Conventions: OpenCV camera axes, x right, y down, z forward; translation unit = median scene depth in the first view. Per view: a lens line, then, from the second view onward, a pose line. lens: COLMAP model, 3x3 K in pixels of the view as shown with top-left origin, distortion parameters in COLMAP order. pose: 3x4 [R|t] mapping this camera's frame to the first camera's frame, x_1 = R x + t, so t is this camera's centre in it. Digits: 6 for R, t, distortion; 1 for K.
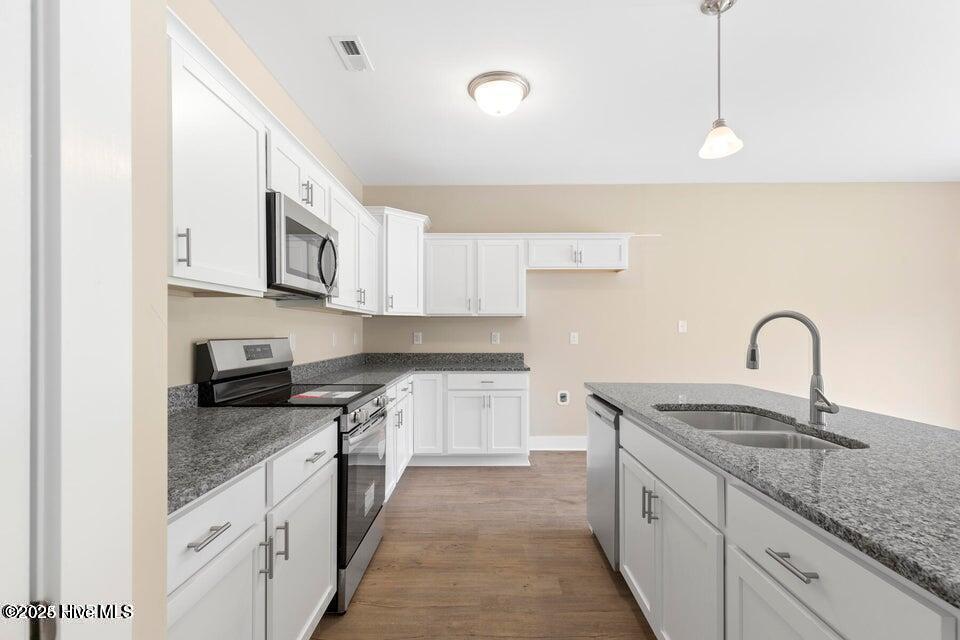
lens RADIAL K [[432.4, 0, 470.2], [0, 432.4, 333.8], [0, 0, 1]] dist [0.005917, -0.000643]
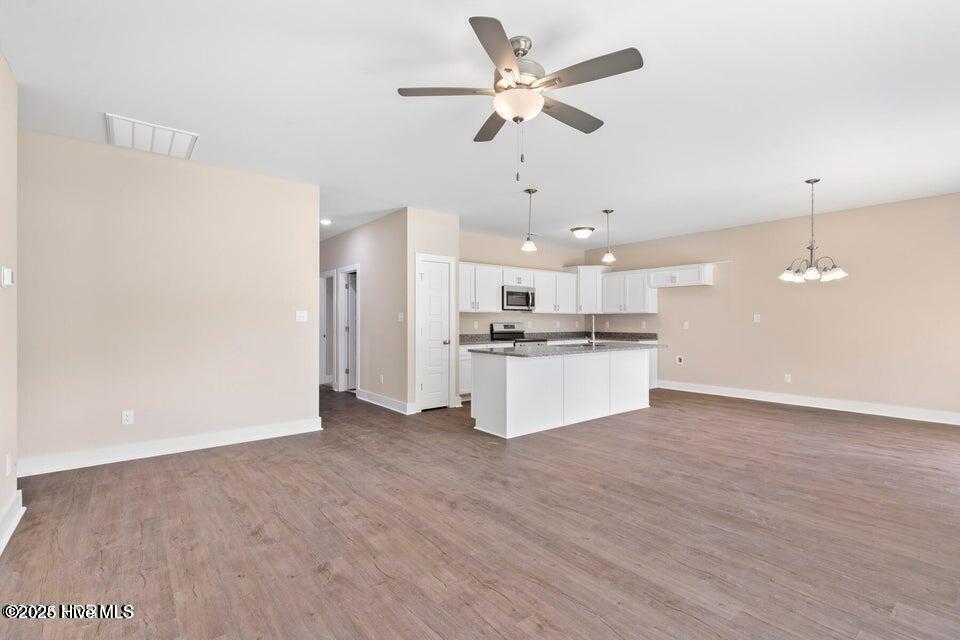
lens RADIAL K [[432.4, 0, 486.5], [0, 432.4, 326.7], [0, 0, 1]] dist [0.005917, -0.000643]
pose [[0.661254, 0.011061, -0.750080, 1.701374], [-0.006149, 0.999938, 0.009325, 0.007250], [0.750136, -0.001554, 0.661281, -1.221604]]
